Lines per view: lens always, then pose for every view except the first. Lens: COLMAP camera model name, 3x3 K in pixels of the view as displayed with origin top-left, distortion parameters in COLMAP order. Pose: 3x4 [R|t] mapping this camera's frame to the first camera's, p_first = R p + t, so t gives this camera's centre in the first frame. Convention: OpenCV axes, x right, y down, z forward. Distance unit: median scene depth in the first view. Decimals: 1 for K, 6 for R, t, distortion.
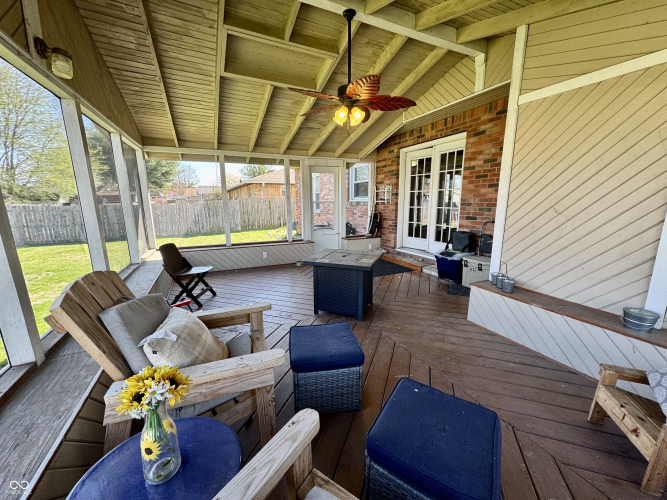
lens RADIAL K [[266.3, 0, 337.1], [0, 266.3, 253.2], [0, 0, 1]] dist [-0.000250, -0.000235]
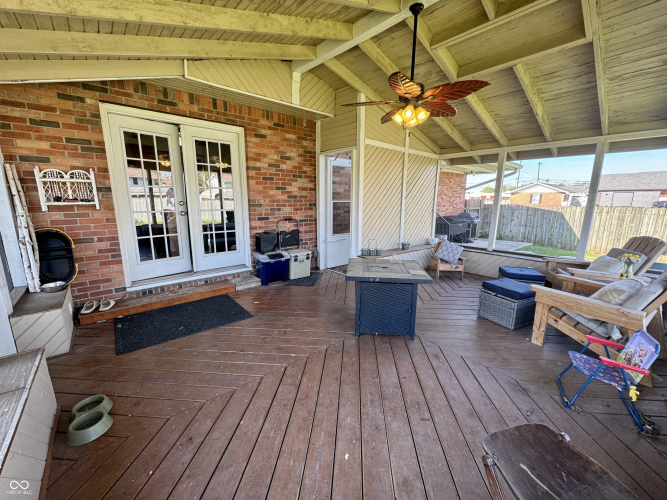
lens RADIAL K [[266.3, 0, 337.1], [0, 266.3, 253.2], [0, 0, 1]] dist [-0.000250, -0.000235]
pose [[-0.254416, -0.194175, 0.947401, -0.563227], [0.183364, 0.952181, 0.244396, -0.204516], [-0.949553, 0.235897, -0.206646, 0.978319]]
